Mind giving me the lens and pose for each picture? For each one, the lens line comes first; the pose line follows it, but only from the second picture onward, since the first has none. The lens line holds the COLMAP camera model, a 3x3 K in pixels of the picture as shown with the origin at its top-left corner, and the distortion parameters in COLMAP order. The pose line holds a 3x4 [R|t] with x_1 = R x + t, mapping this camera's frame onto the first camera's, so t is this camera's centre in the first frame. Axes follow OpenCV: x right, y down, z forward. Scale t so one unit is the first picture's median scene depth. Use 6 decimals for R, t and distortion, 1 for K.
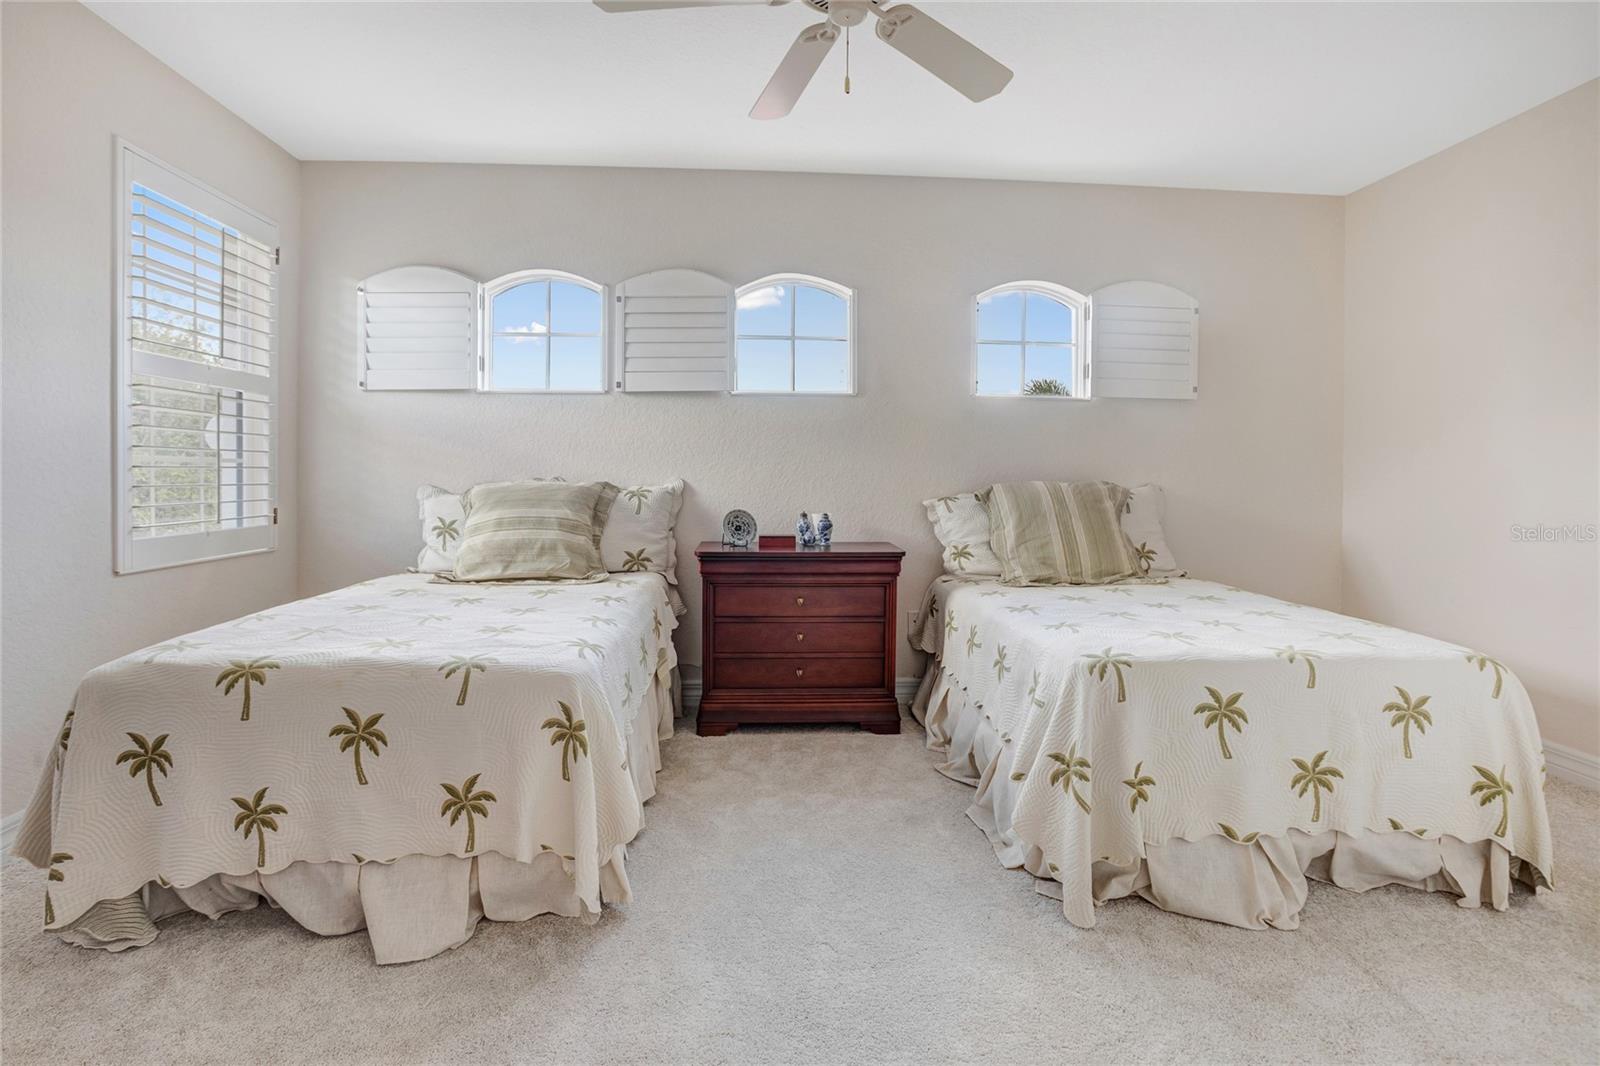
lens RADIAL K [[740.7, 0, 796.4], [0, 740.7, 482.8], [0, 0, 1]] dist [-0.038530, 0.000093]
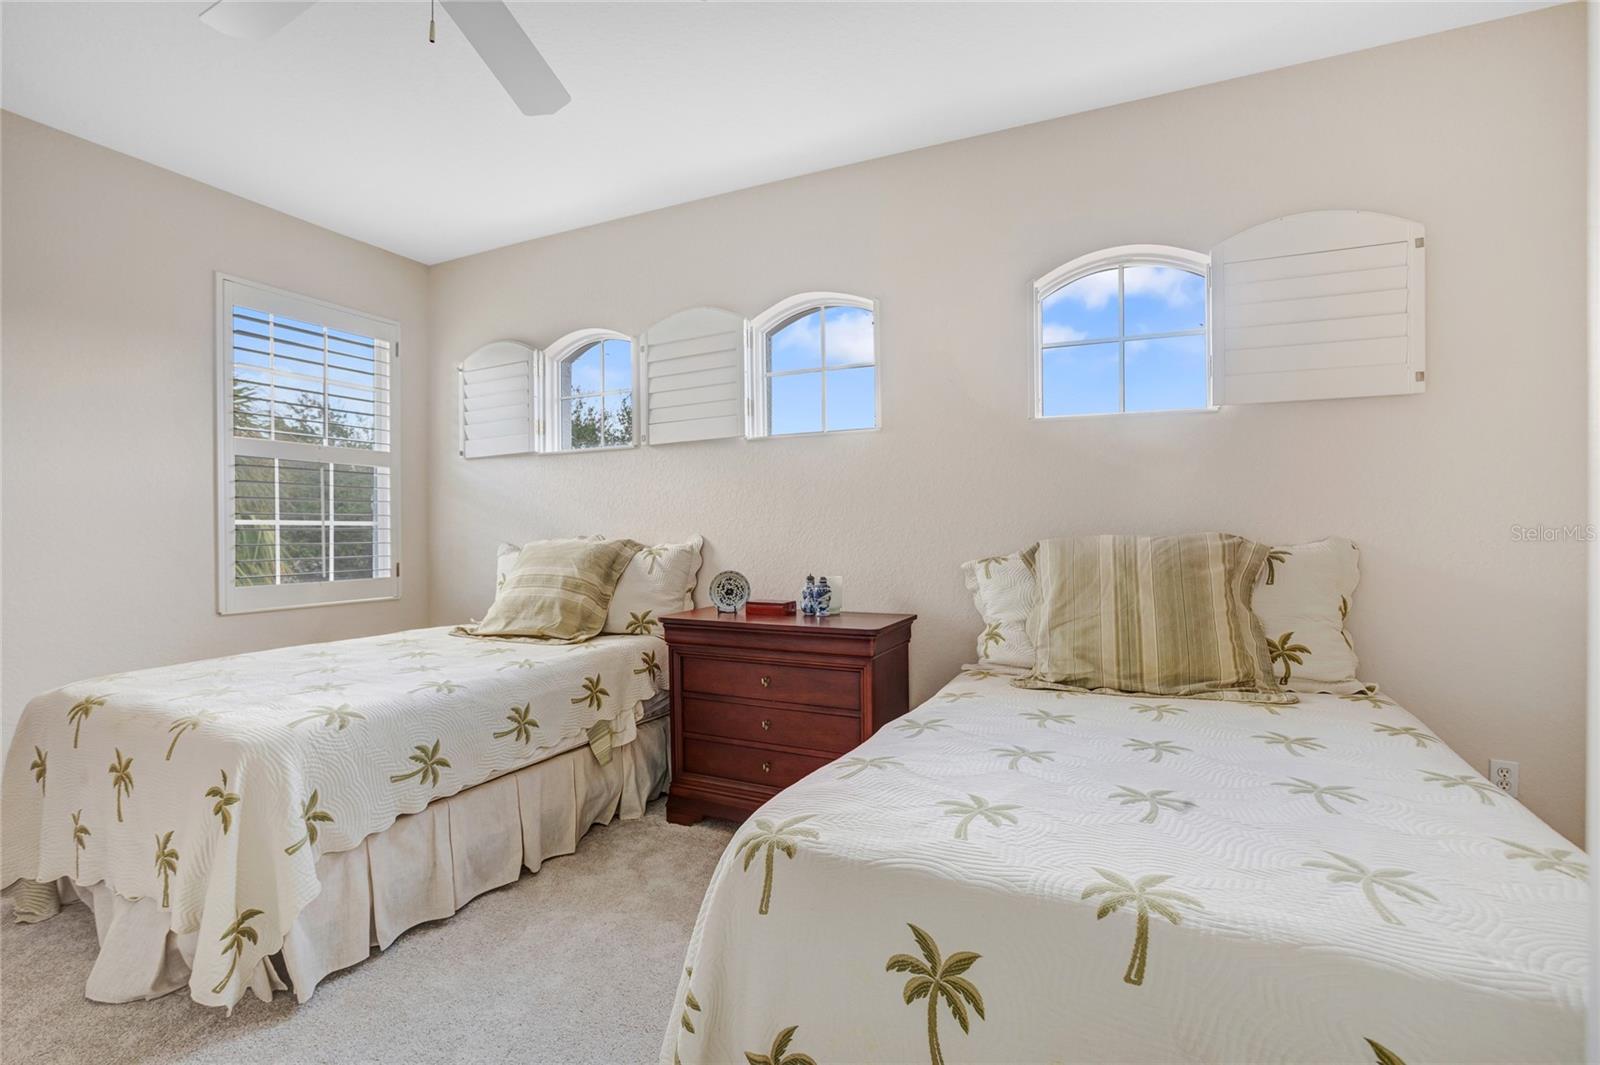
lens RADIAL K [[736.6, 0, 800.0], [0, 736.6, 532.5], [0, 0, 1]] dist [-0.061099, 0.034103]
pose [[0.877830, -0.010251, -0.478862, 0.411756], [0.006152, 0.999930, -0.010126, 0.000654], [0.478932, 0.005943, 0.877832, 0.276183]]
